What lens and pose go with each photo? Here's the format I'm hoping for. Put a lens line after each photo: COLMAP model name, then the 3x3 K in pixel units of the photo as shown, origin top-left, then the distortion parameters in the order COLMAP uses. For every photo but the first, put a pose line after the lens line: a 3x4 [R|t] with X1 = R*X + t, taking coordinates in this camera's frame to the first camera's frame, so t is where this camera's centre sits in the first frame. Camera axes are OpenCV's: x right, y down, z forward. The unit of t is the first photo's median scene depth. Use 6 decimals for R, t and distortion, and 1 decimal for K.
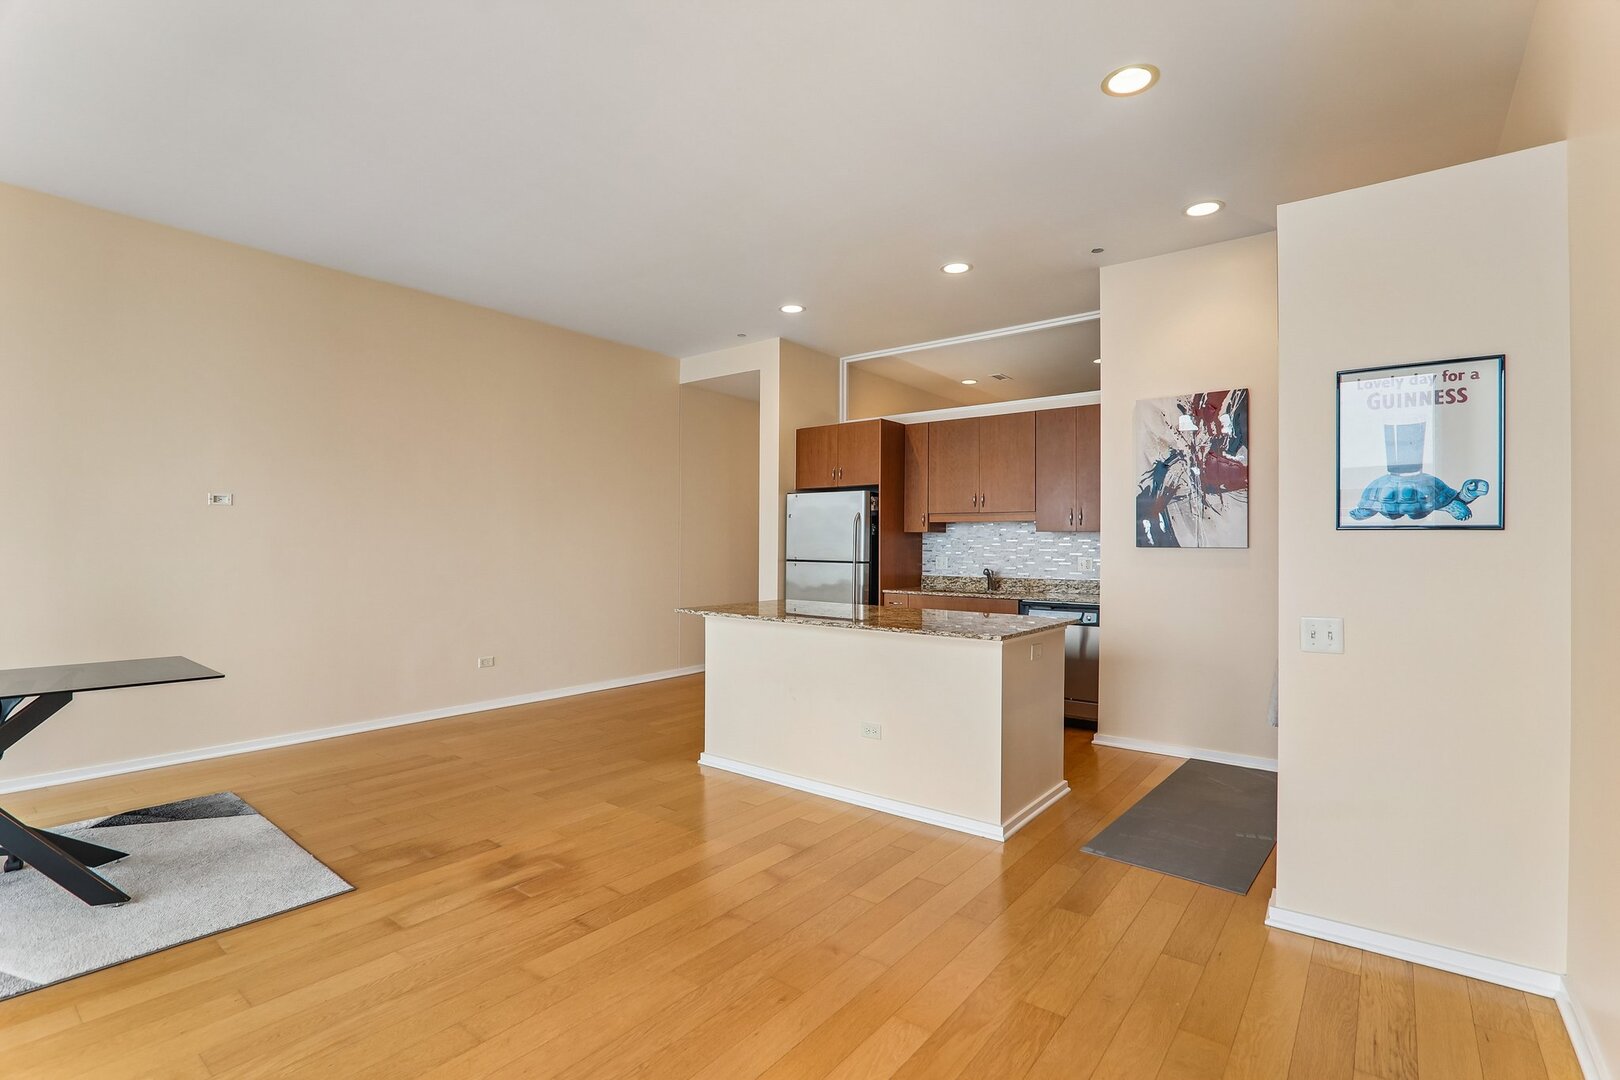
lens RADIAL K [[745.9, 0, 812.4], [0, 745.9, 540.5], [0, 0, 1]] dist [-0.003821, -0.000385]
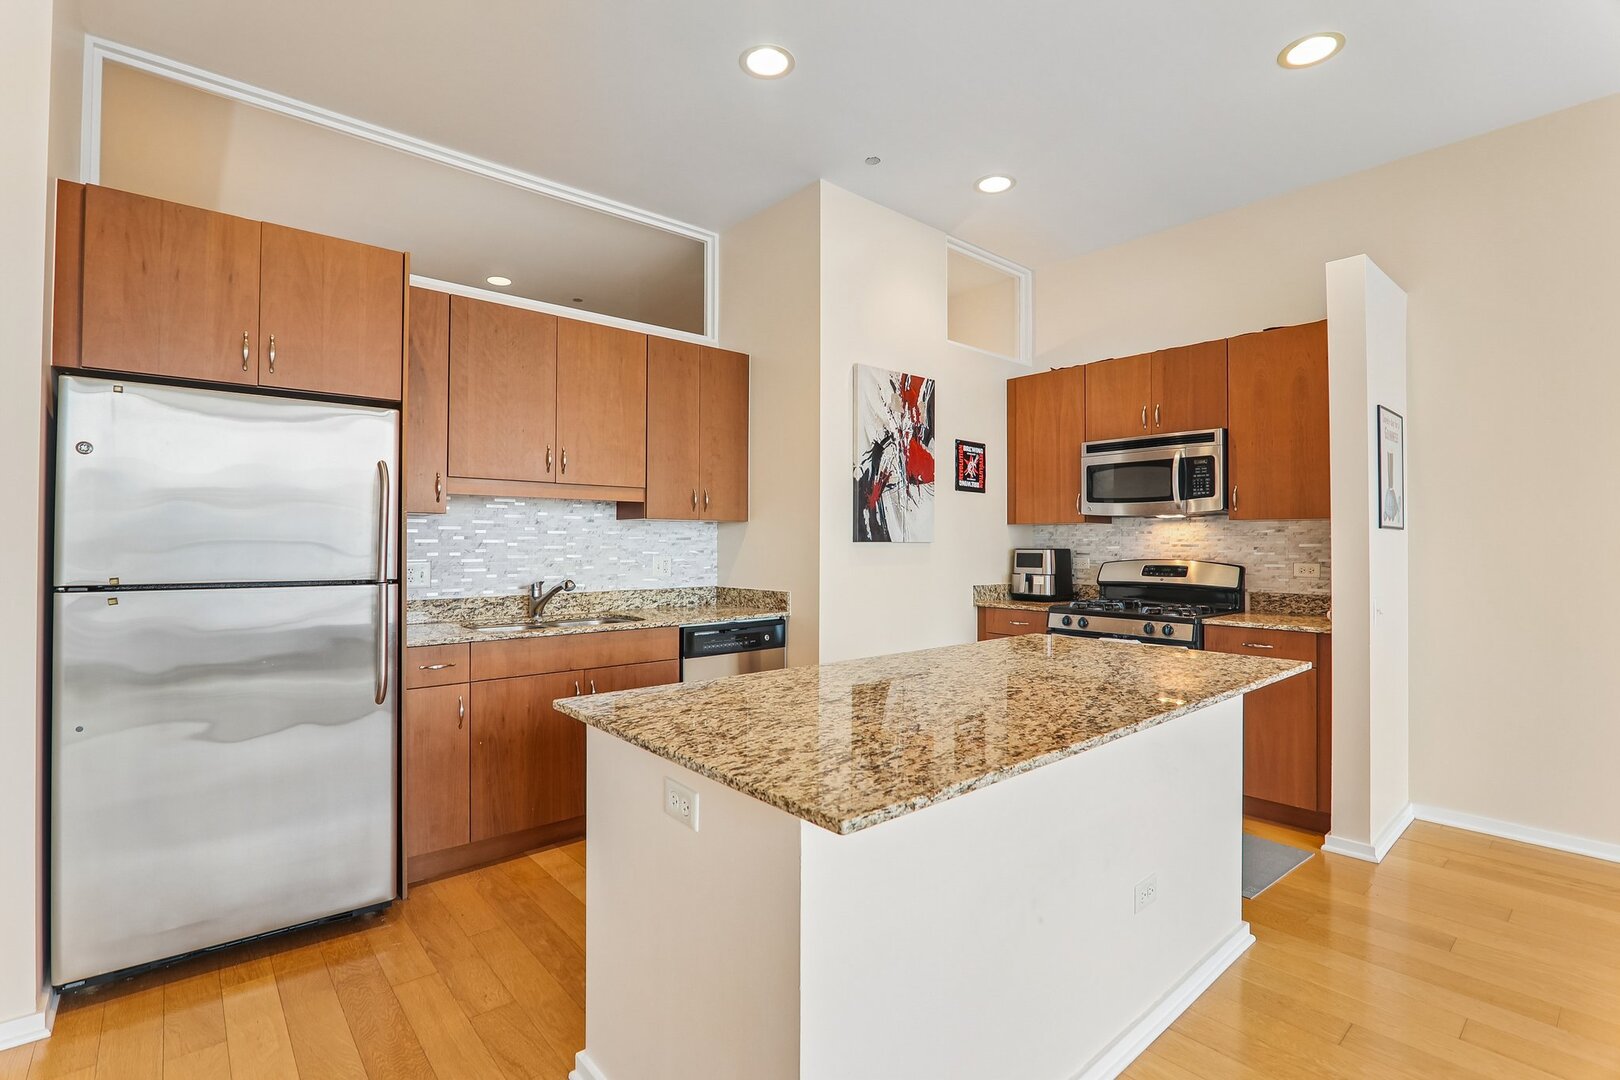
lens RADIAL K [[745.9, 0, 810.5], [0, 745.9, 538.4], [0, 0, 1]] dist [-0.003821, -0.000385]
pose [[0.198235, -0.001165, 0.980154, -0.392691], [-0.006437, 0.999976, 0.002490, 0.003391], [-0.980133, -0.006802, 0.198223, 0.912953]]
